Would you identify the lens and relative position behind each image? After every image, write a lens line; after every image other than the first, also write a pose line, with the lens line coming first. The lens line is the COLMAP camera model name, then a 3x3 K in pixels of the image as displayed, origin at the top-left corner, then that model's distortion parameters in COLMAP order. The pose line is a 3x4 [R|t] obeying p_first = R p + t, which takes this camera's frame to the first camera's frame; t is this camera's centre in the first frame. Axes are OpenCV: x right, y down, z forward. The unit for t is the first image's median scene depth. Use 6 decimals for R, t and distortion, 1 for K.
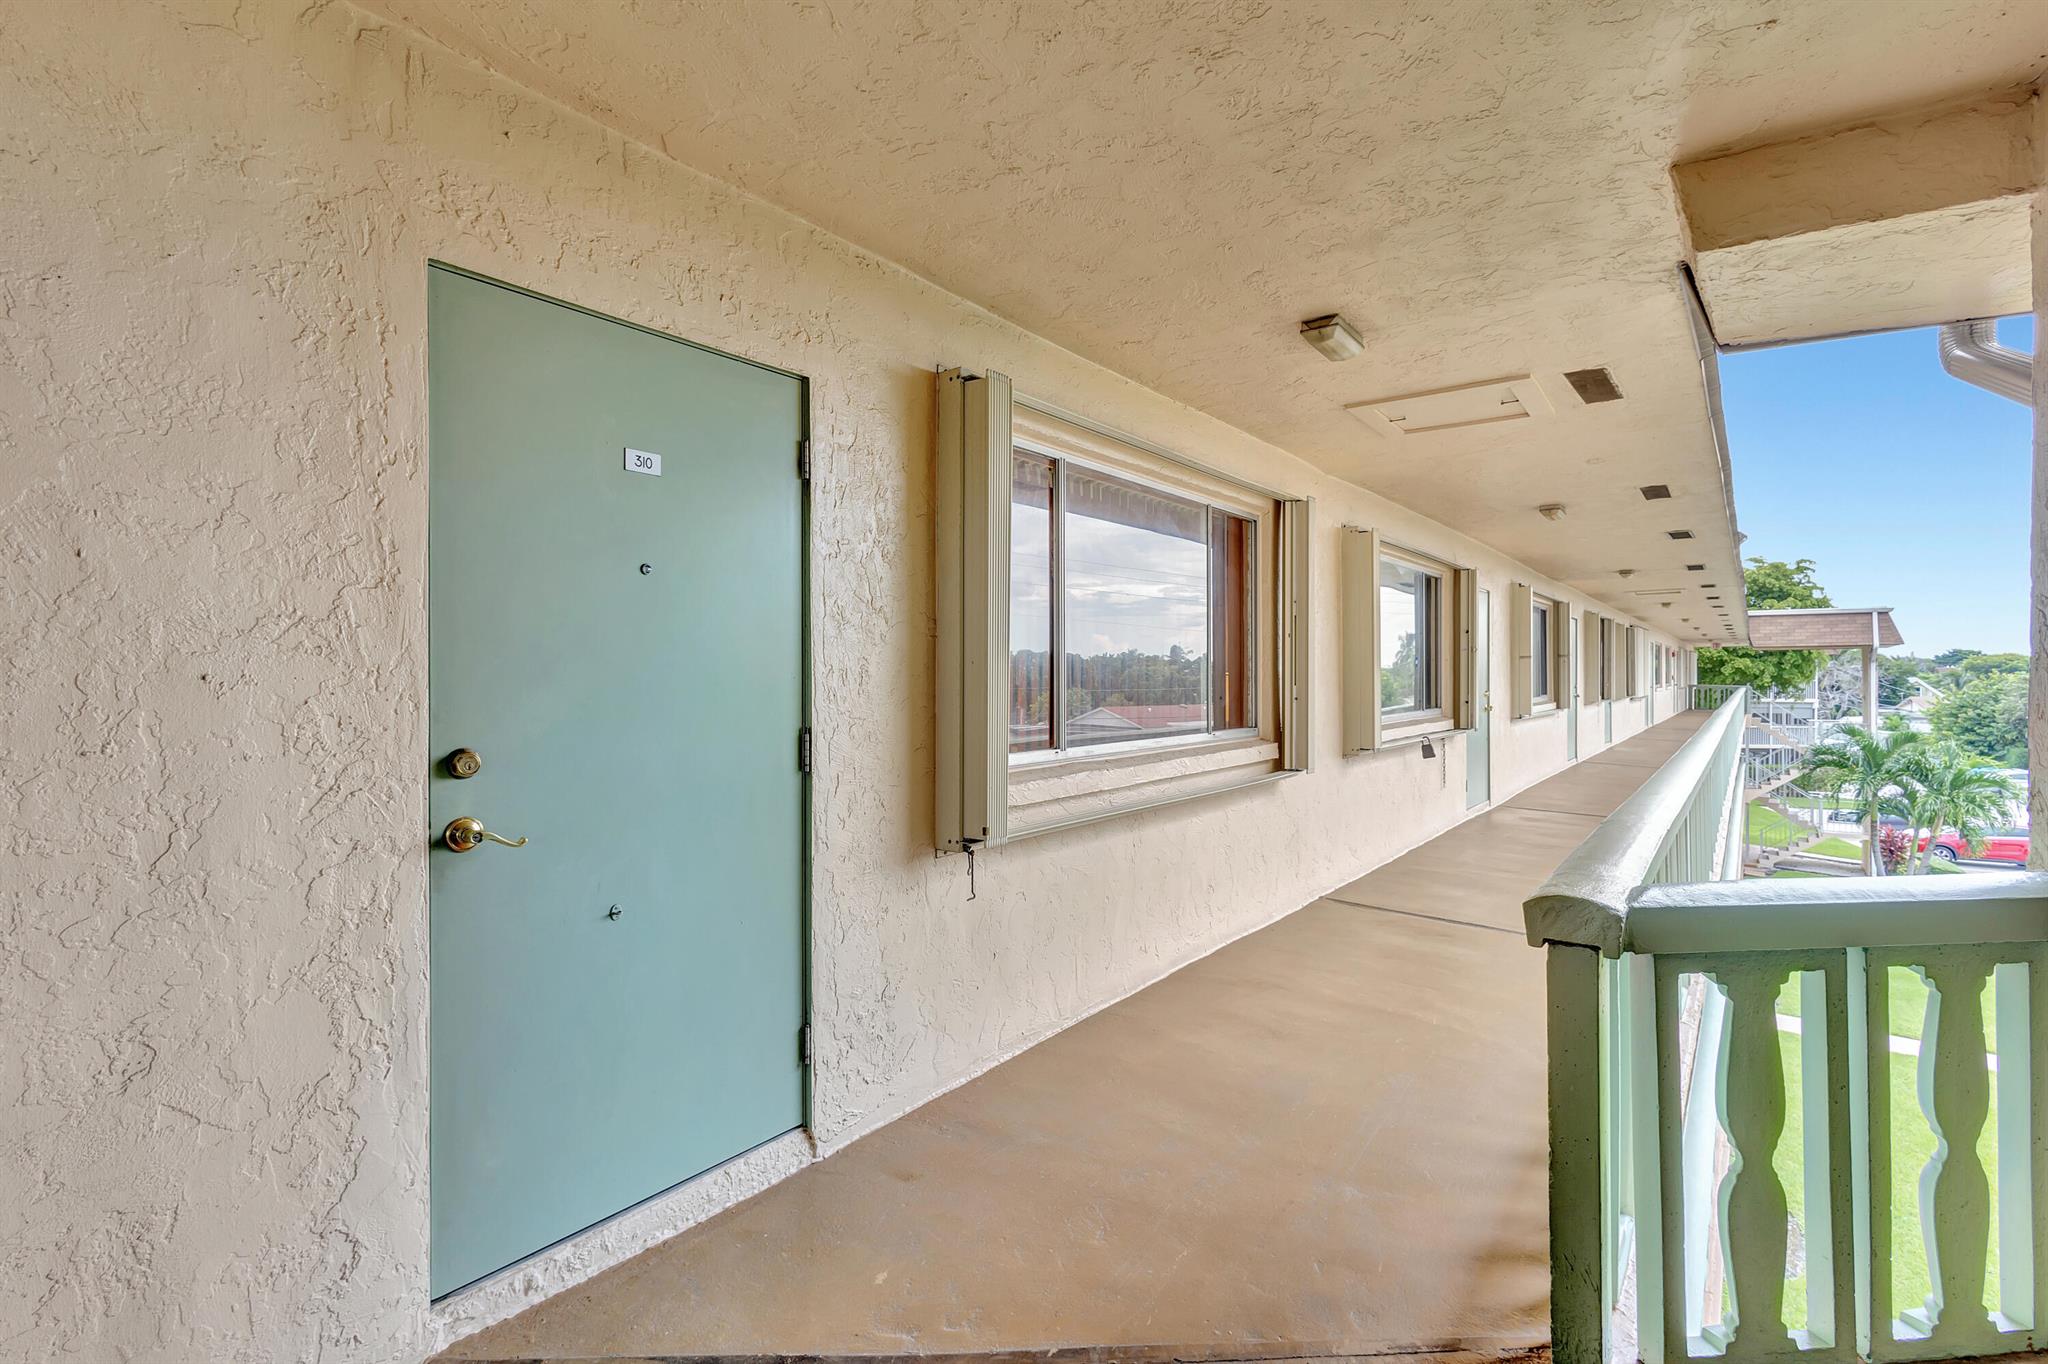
lens RADIAL K [[939.4, 0, 1023.4], [0, 939.4, 679.7], [0, 0, 1]] dist [0.008603, -0.000656]
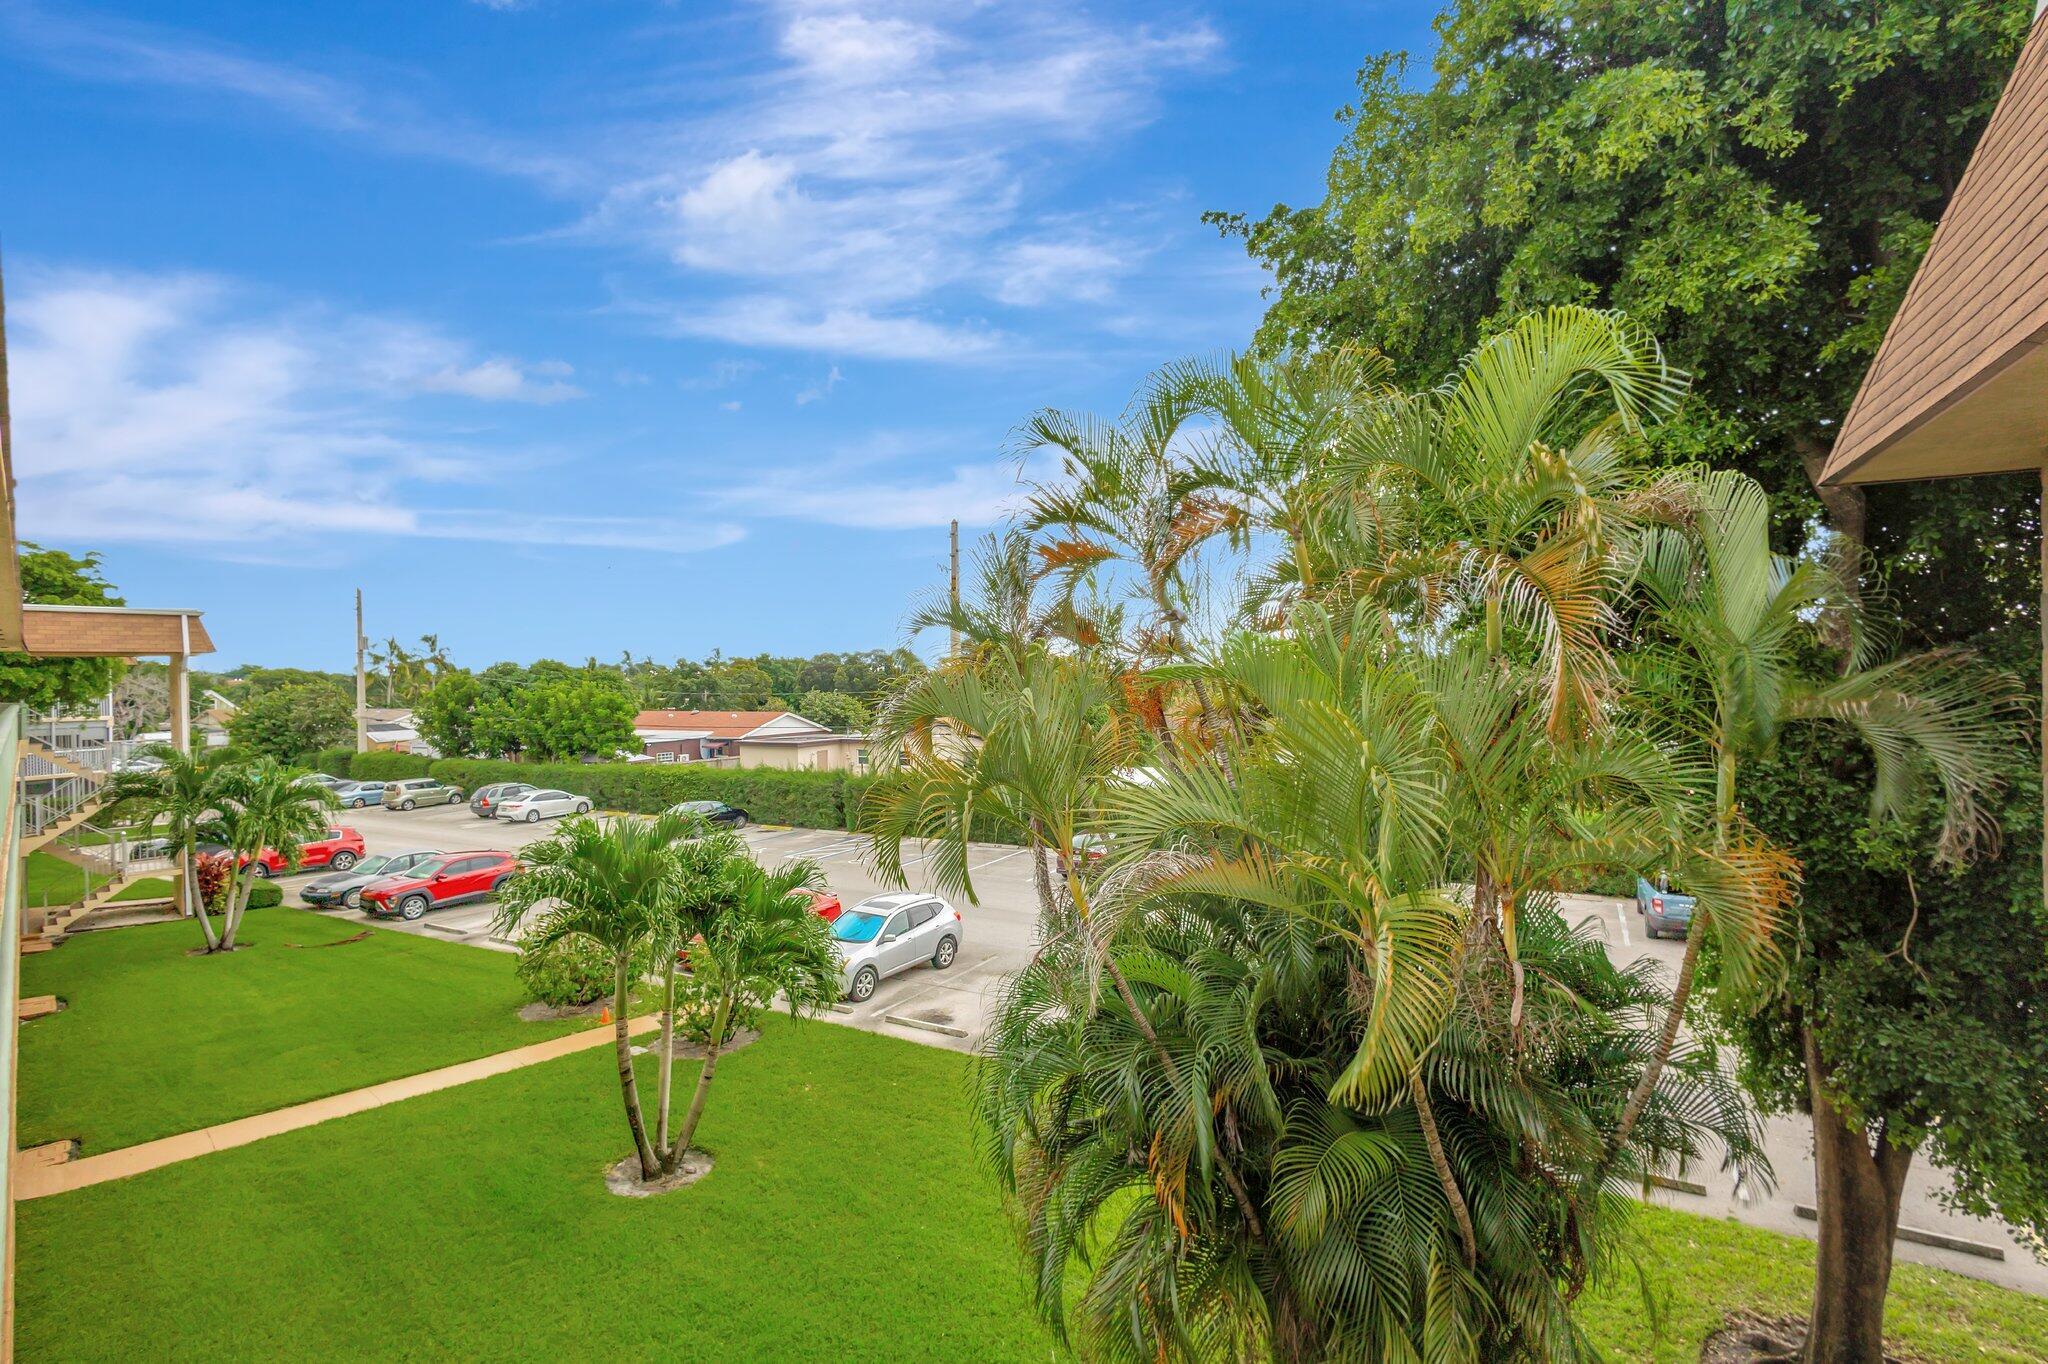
lens RADIAL K [[943.4, 0, 1024.0], [0, 943.4, 682.0], [0, 0, 1]] dist [0.001501, -0.001364]
pose [[0.098408, -0.005738, 0.995130, 0.089237], [0.017784, 0.999834, 0.004007, 0.001123], [-0.994987, 0.017303, 0.098494, 0.119337]]
